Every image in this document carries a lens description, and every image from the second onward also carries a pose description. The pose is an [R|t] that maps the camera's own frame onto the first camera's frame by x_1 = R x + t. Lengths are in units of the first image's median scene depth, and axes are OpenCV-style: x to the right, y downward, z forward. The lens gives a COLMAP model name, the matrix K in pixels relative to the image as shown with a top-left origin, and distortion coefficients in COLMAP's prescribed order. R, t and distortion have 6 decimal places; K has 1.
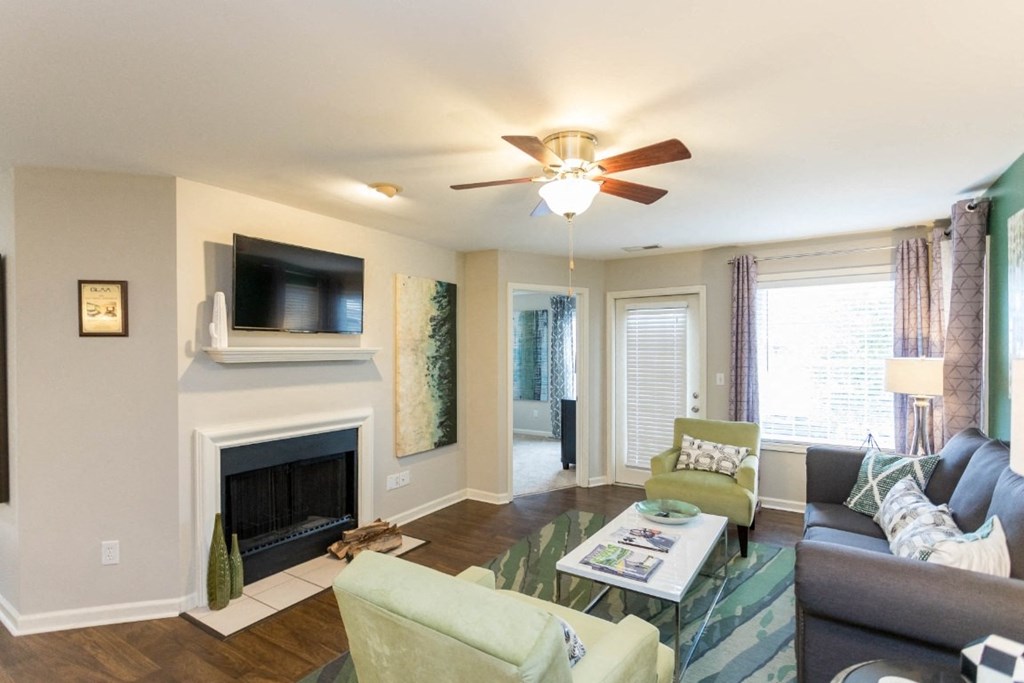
lens RADIAL K [[499.6, 0, 511.4], [0, 499.6, 348.9], [0, 0, 1]] dist [-0.002612, -0.000159]
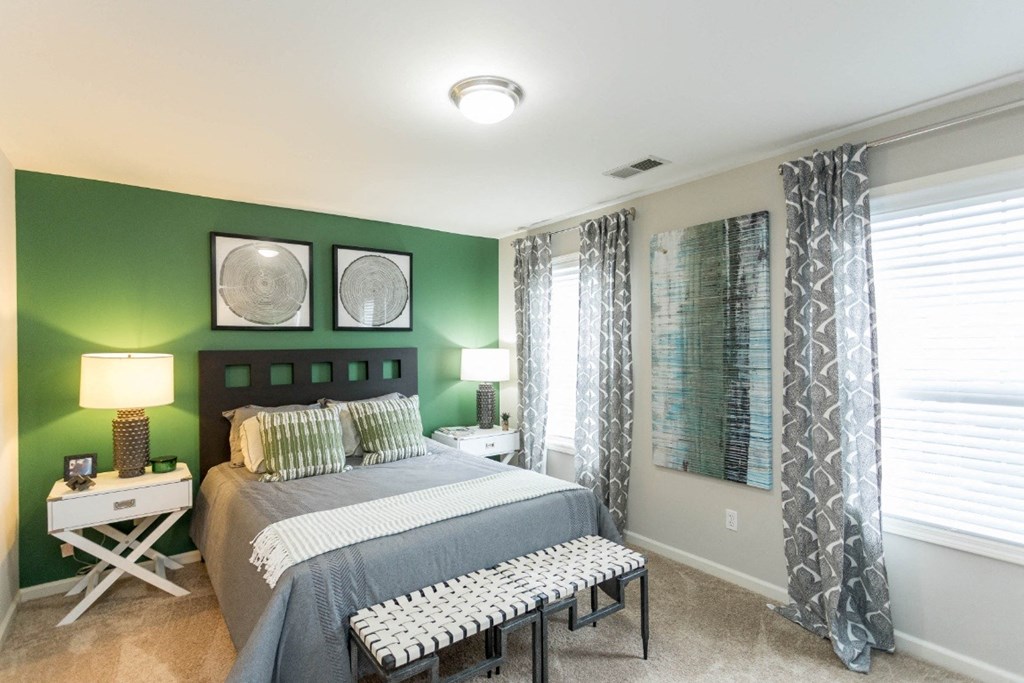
lens RADIAL K [[499.6, 0, 514.7], [0, 499.6, 339.8], [0, 0, 1]] dist [-0.002612, -0.000159]
pose [[0.941082, -0.005749, -0.338129, 0.025621], [0.002273, 0.999940, -0.010676, 0.009218], [0.338171, 0.009278, 0.941039, 0.640184]]
